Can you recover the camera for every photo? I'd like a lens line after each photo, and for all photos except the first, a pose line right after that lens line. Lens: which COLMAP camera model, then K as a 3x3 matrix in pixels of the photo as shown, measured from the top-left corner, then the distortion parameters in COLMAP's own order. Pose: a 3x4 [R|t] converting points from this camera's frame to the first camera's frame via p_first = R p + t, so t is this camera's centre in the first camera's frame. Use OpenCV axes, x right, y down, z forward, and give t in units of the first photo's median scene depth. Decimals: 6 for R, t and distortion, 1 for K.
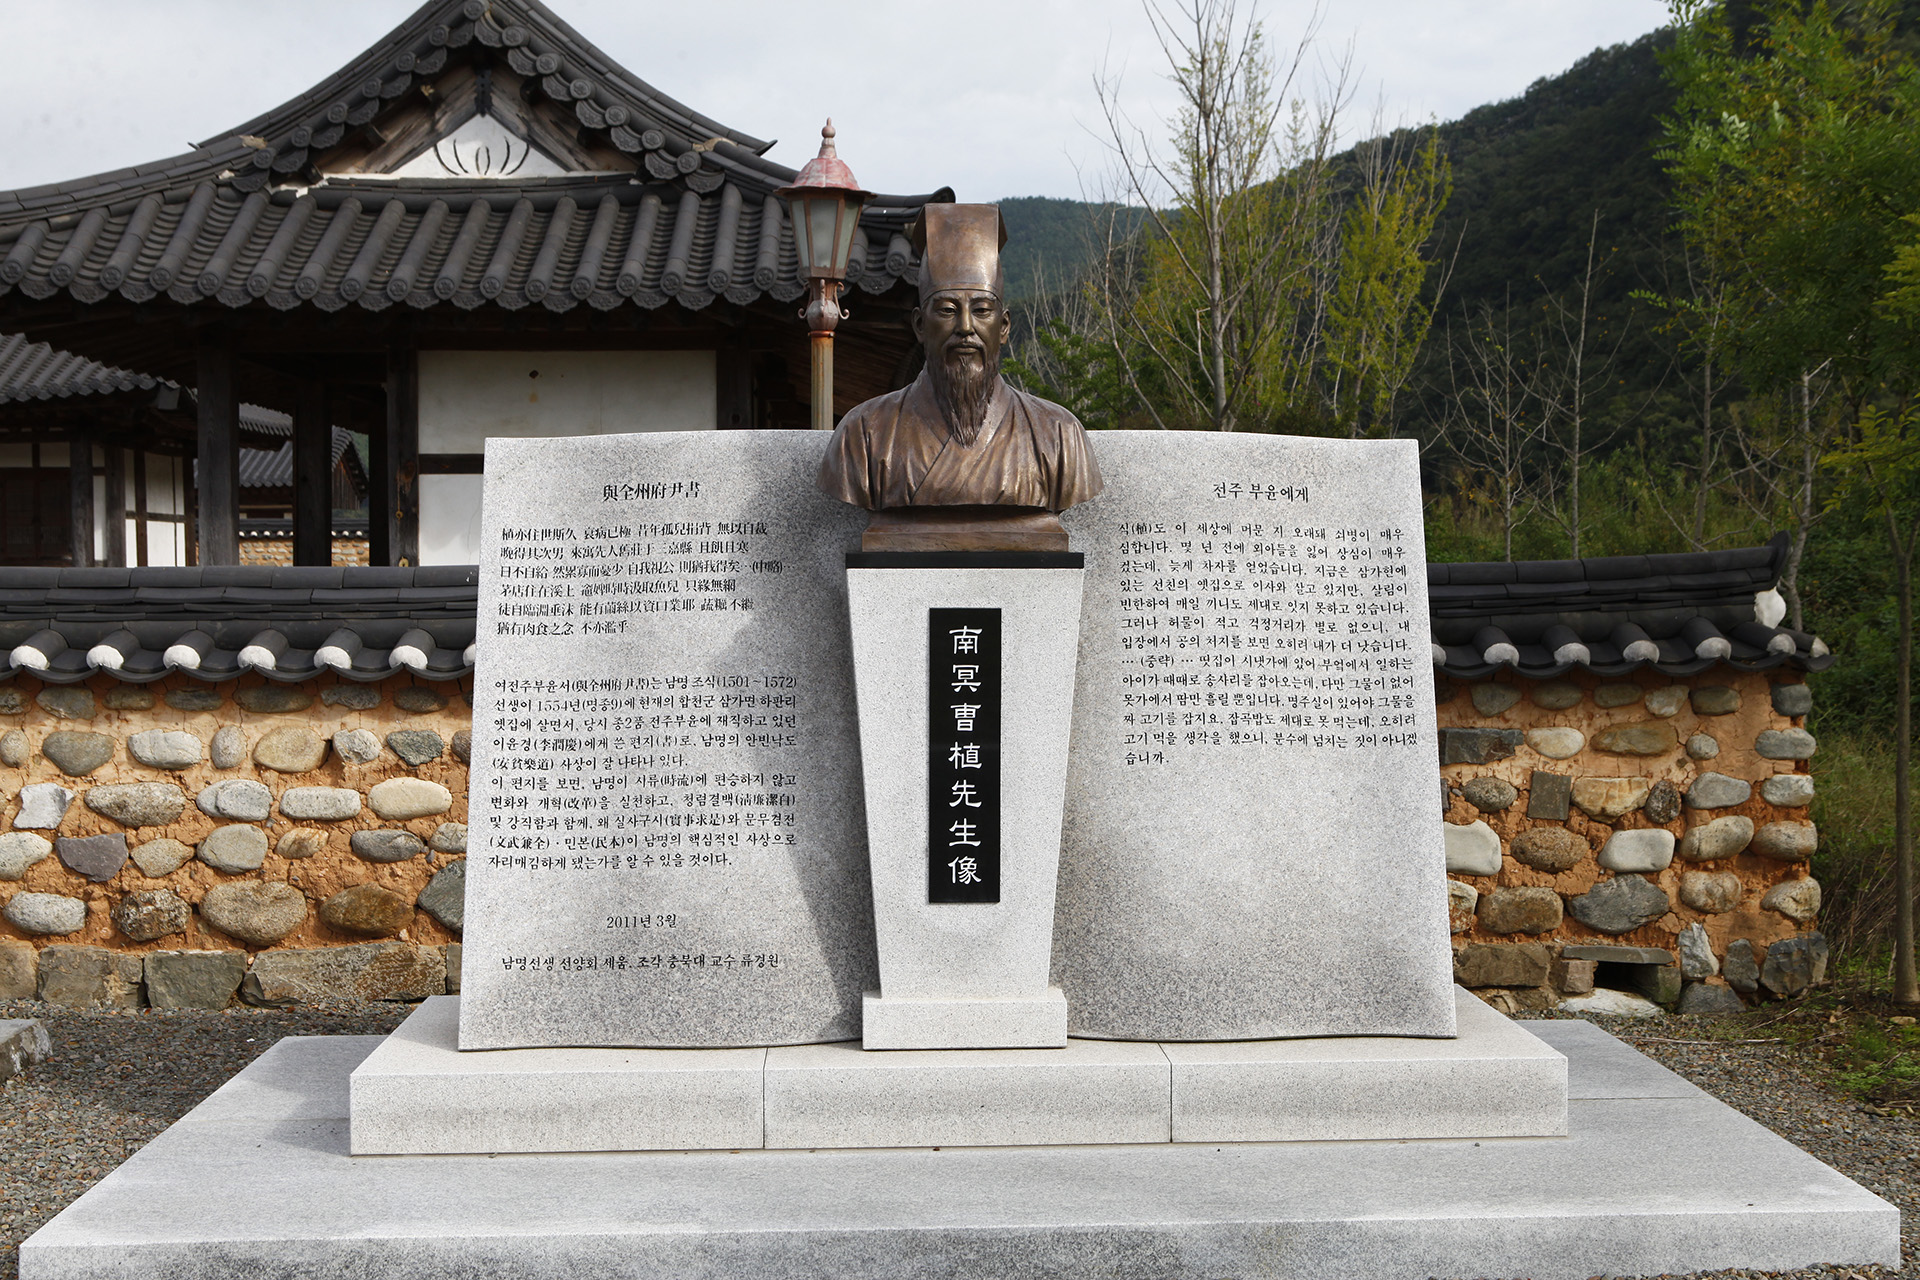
lens RADIAL K [[2168.4, 0, 960.0], [0, 2168.4, 640.0], [0, 0, 1]] dist [-0.015558, 0.015627]
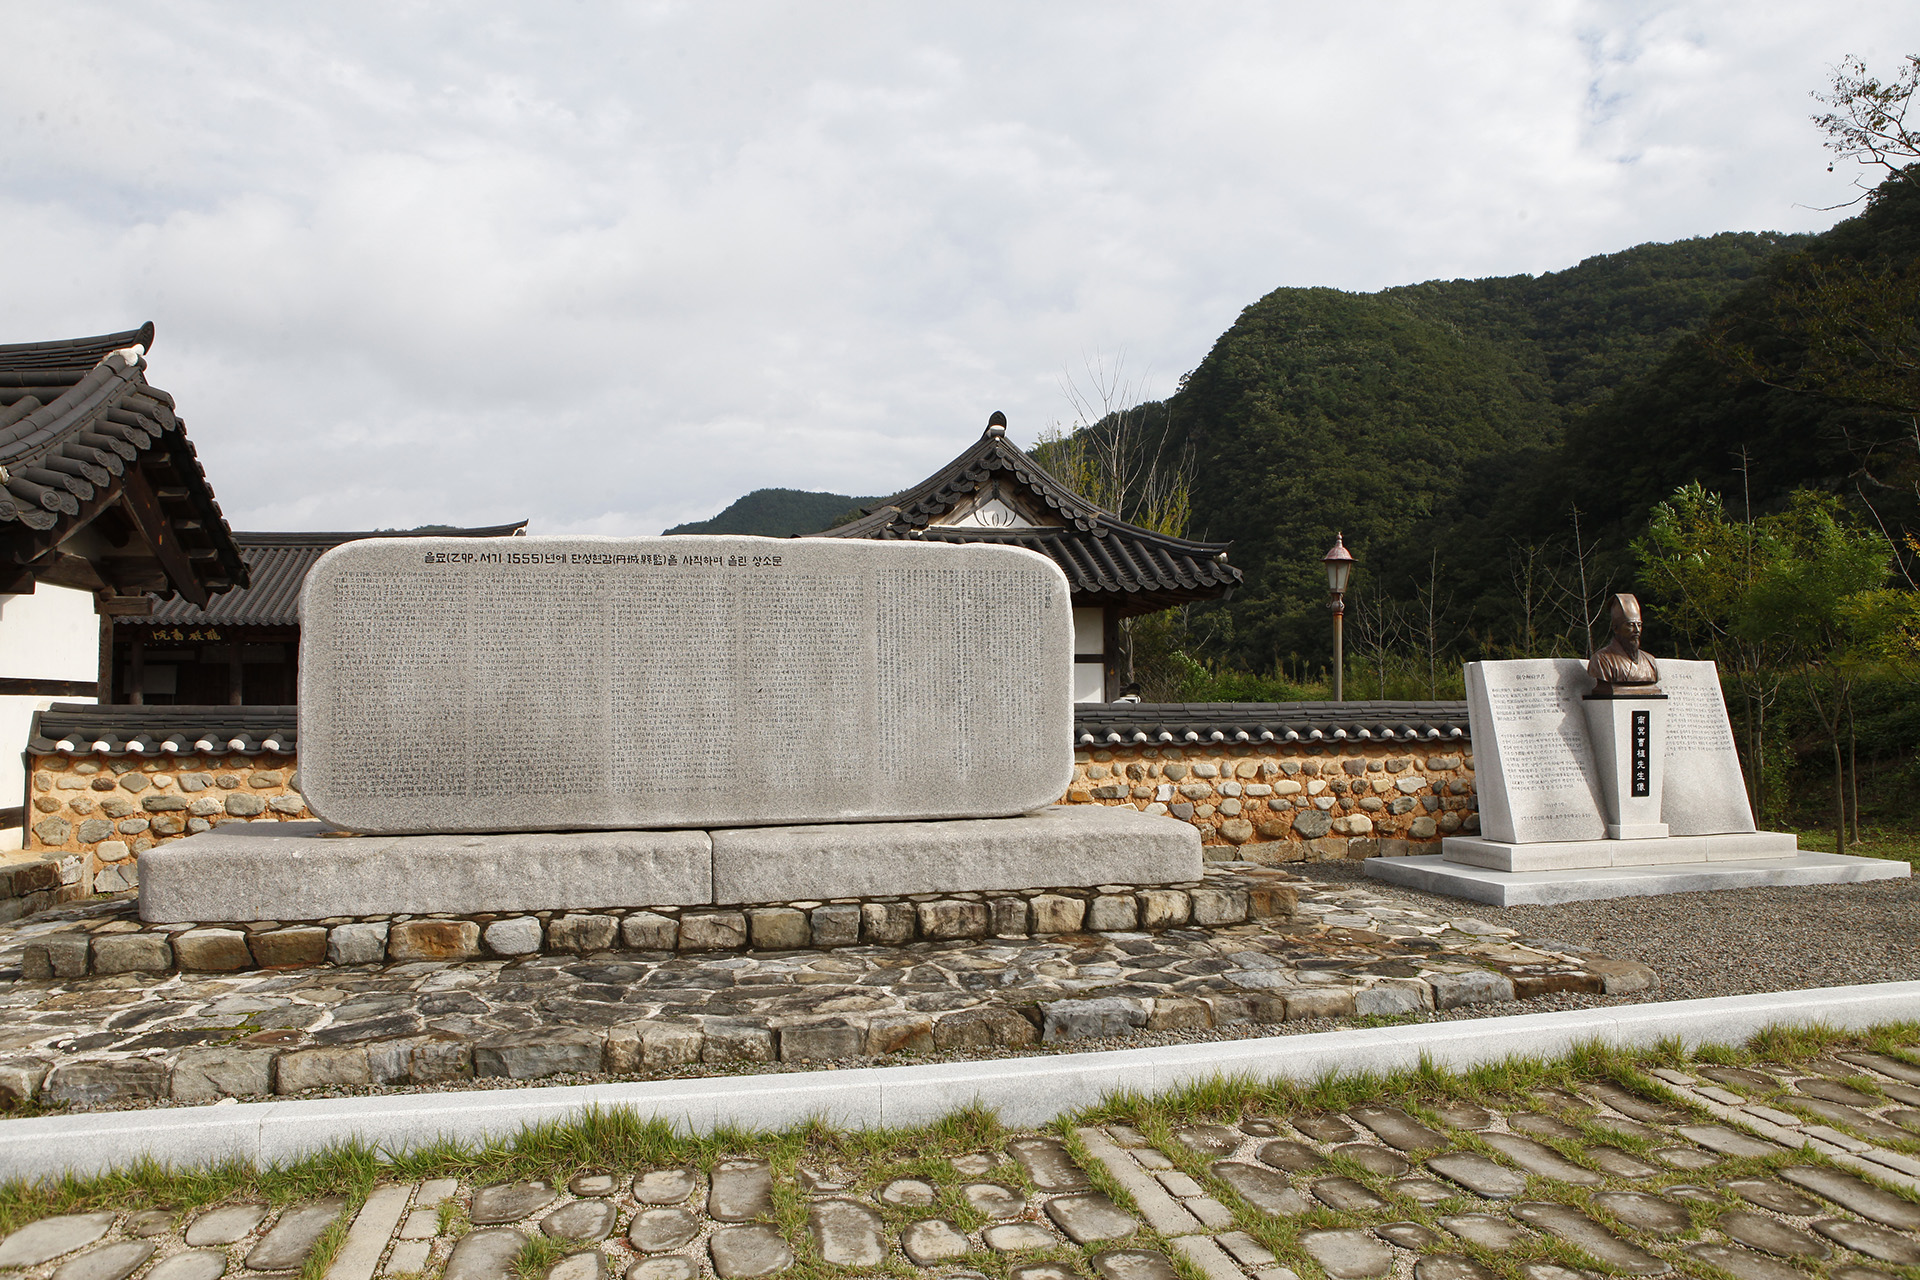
lens RADIAL K [[1322.3, 0, 960.0], [0, 1322.3, 640.0], [0, 0, 1]] dist [-0.101006, 0.068183]
pose [[0.983062, 0.005607, 0.183189, -0.961920], [0.010343, 0.996242, -0.085997, 0.026099], [-0.182983, 0.086435, 0.979309, -0.555439]]
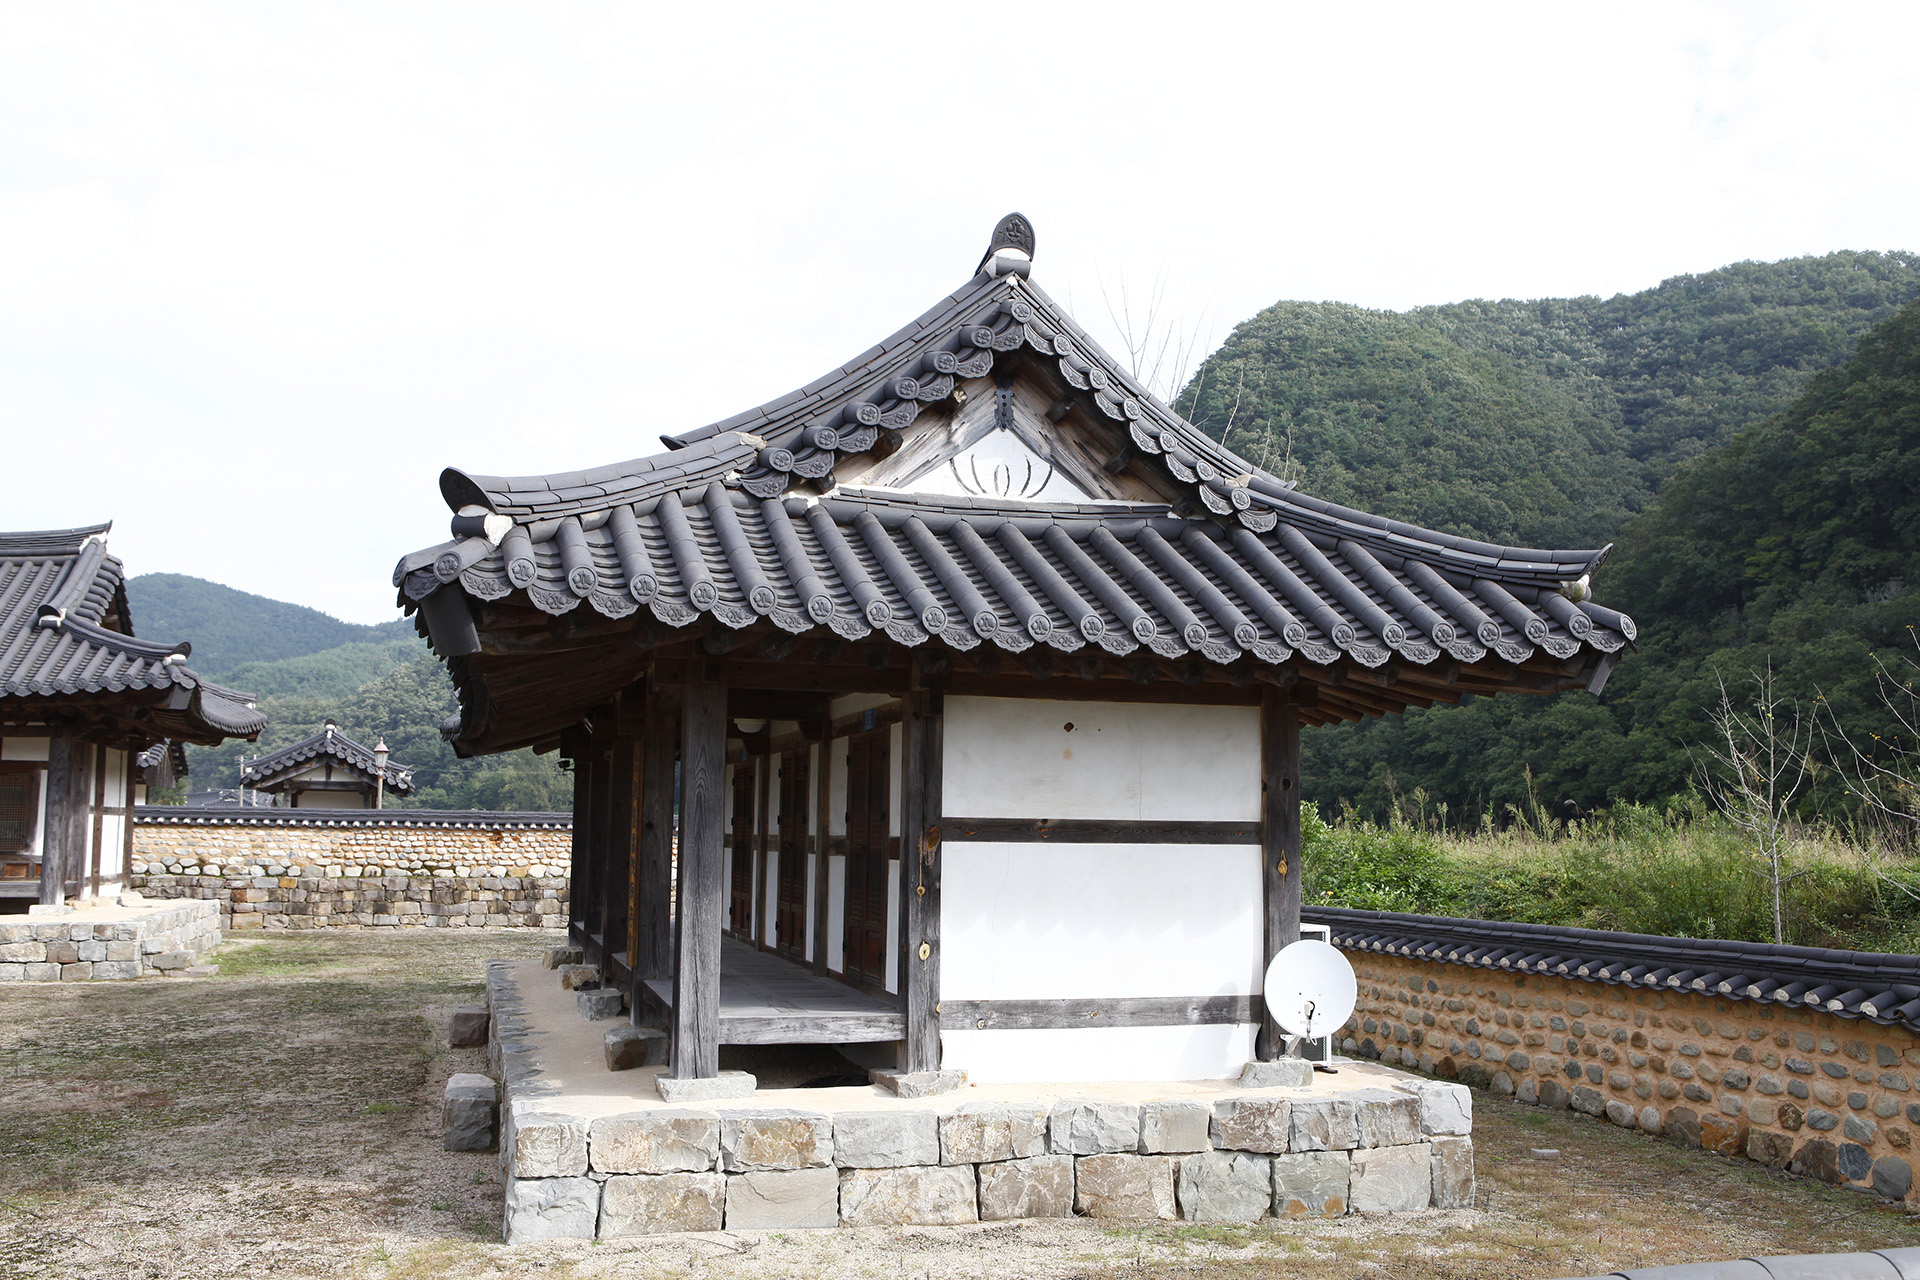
lens RADIAL K [[1687.1, 0, 960.0], [0, 1687.1, 640.0], [0, 0, 1]] dist [-0.079526, 0.104126]
pose [[0.969409, 0.044632, 0.241361, -0.767880], [-0.008739, 0.988981, -0.147781, -0.109505], [-0.245297, 0.141151, 0.959117, 0.694814]]
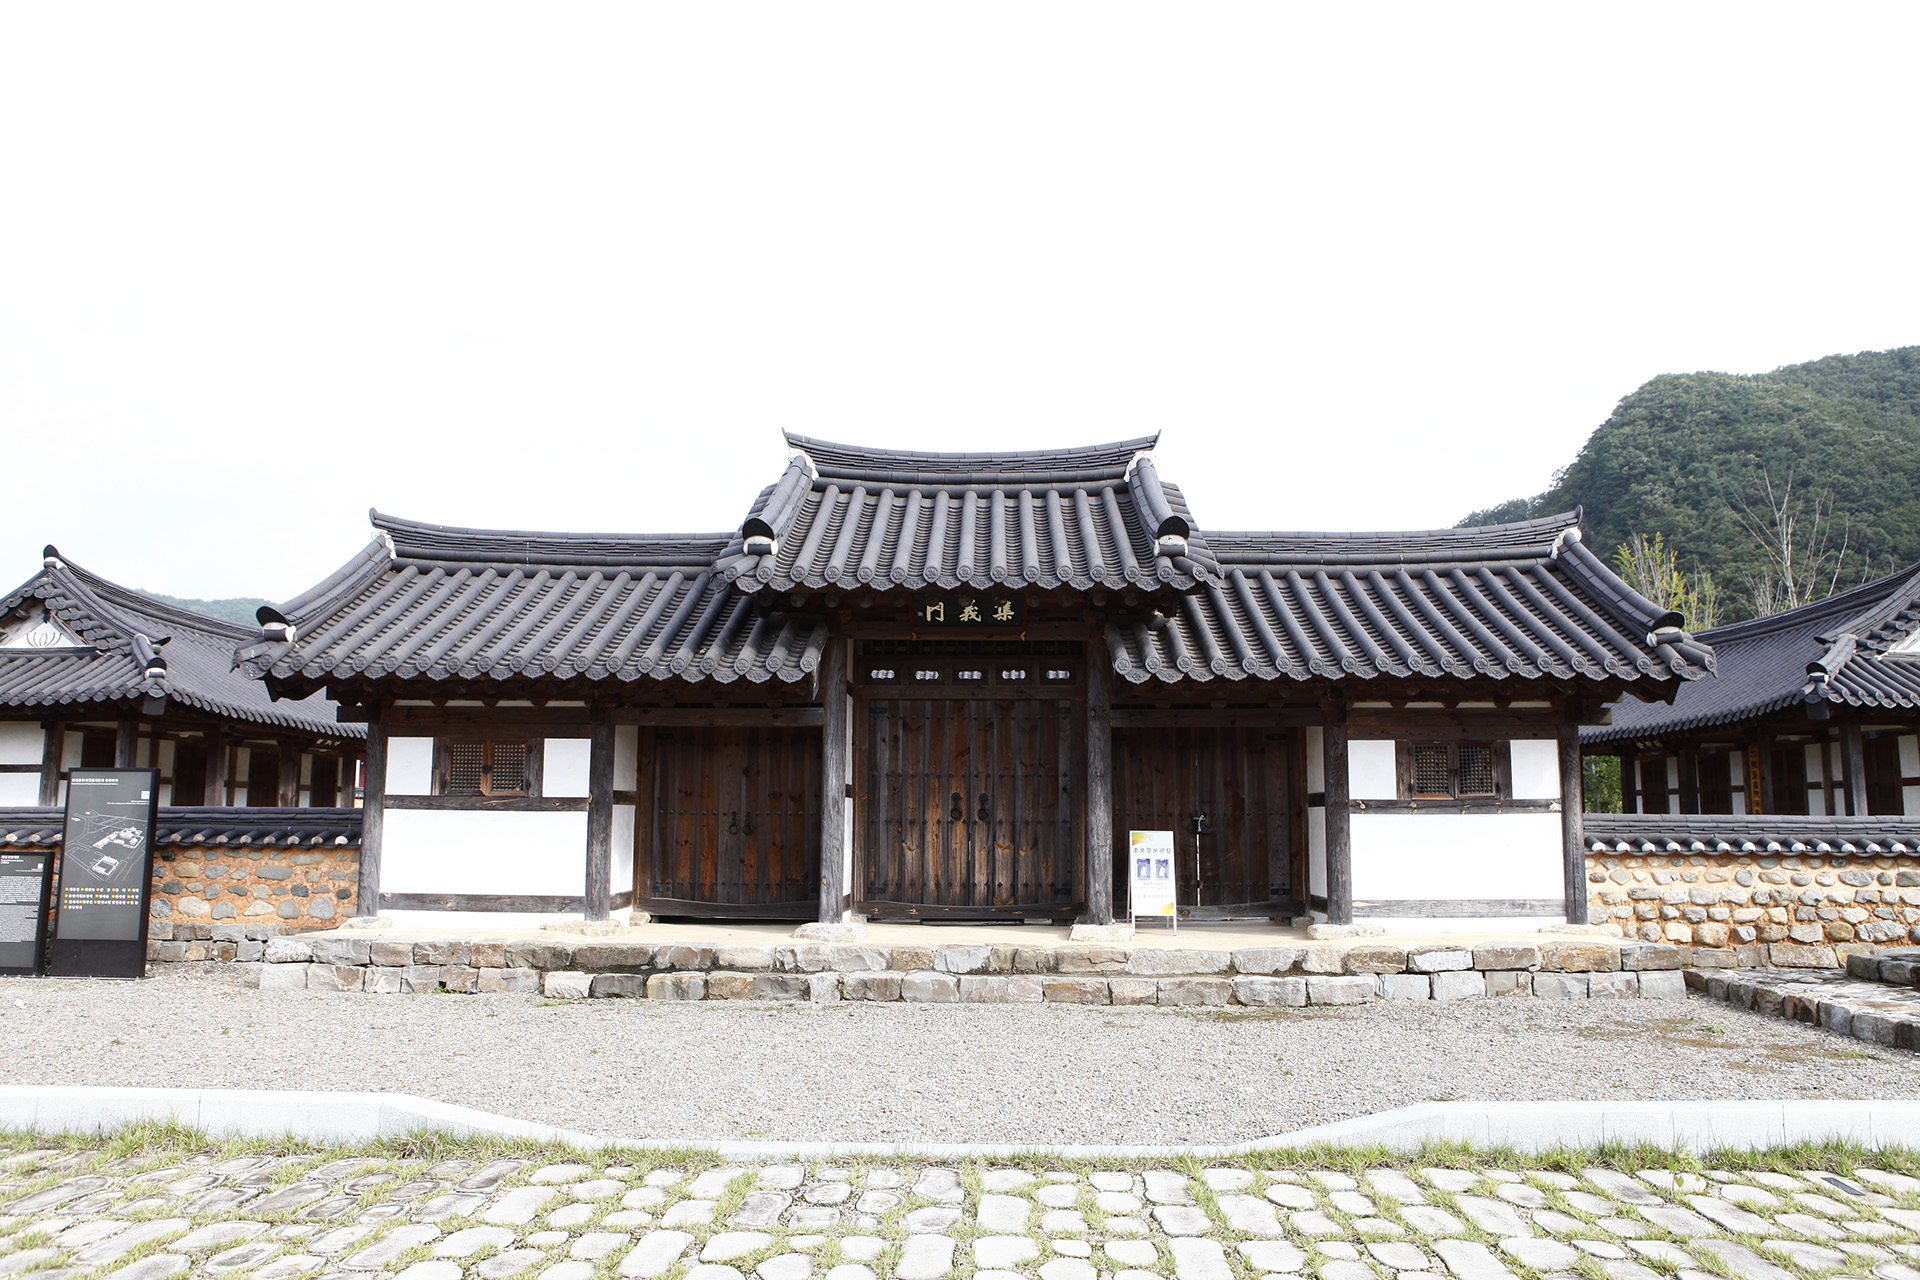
lens RADIAL K [[1322.3, 0, 960.0], [0, 1322.3, 640.0], [0, 0, 1]] dist [-0.101006, 0.068183]
pose [[0.998317, 0.001381, -0.057976, -2.300549], [-0.011105, 0.985768, -0.167747, 0.037985], [0.056919, 0.168108, 0.984124, -0.809355]]
